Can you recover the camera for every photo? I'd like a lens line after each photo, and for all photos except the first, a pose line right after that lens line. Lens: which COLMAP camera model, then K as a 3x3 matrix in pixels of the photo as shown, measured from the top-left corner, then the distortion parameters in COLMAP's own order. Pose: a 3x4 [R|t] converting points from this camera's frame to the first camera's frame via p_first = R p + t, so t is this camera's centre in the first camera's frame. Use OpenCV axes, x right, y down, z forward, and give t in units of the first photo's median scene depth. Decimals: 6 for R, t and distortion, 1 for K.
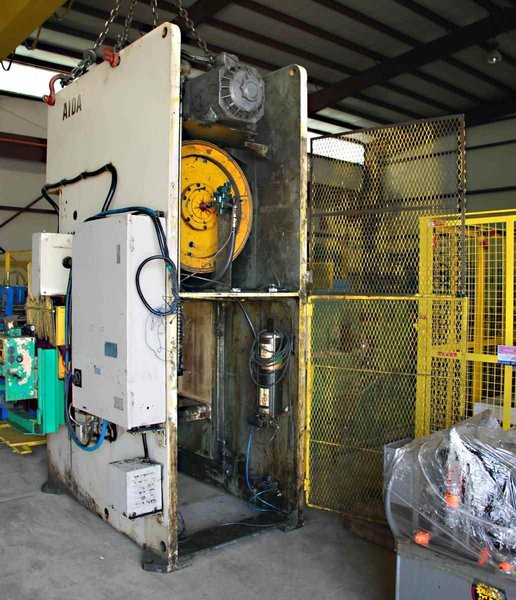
lens RADIAL K [[596.6, 0, 269.6], [0, 596.6, 291.9], [0, 0, 1]] dist [-0.150826, 0.099683]
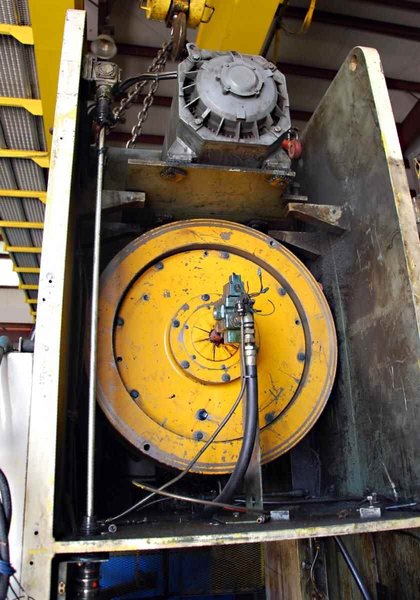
lens RADIAL K [[530.0, 0, 210.3], [0, 530.0, 265.3], [0, 0, 1]] dist [-0.125309, 0.006464]
pose [[0.868562, -0.215921, -0.446069, 0.097139], [0.040416, 0.927959, -0.370485, -0.033697], [0.493929, 0.303761, 0.814717, 0.614170]]
